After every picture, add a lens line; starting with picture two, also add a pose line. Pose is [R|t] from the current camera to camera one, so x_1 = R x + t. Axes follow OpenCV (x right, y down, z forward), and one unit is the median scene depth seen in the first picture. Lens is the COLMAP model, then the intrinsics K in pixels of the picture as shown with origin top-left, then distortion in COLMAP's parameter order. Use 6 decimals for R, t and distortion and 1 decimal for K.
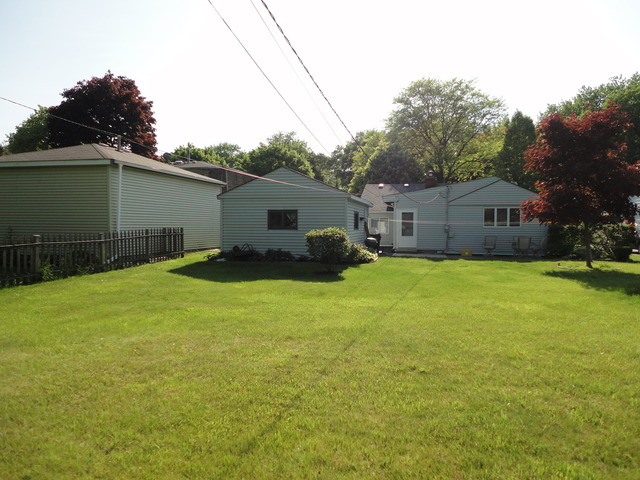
lens RADIAL K [[468.1, 0, 320.4], [0, 468.1, 238.3], [0, 0, 1]] dist [-0.001446, 0.005668]
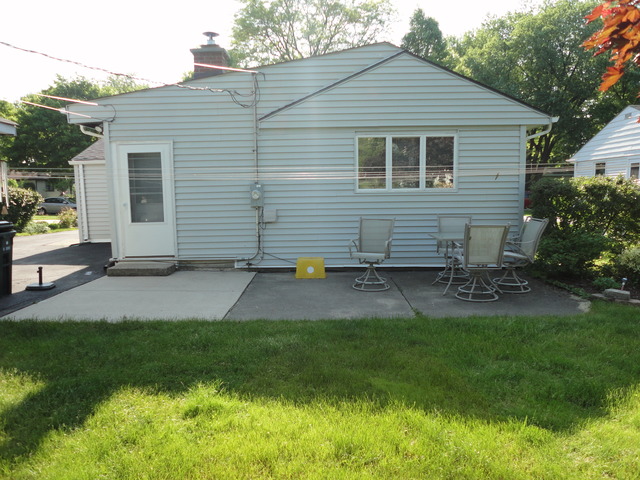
lens RADIAL K [[468.1, 0, 319.3], [0, 468.1, 240.8], [0, 0, 1]] dist [-0.001446, 0.005668]
pose [[0.975961, -0.042444, 0.213772, 0.237116], [0.028031, 0.997152, 0.070009, -0.011315], [-0.216135, -0.062334, 0.974372, 0.643183]]
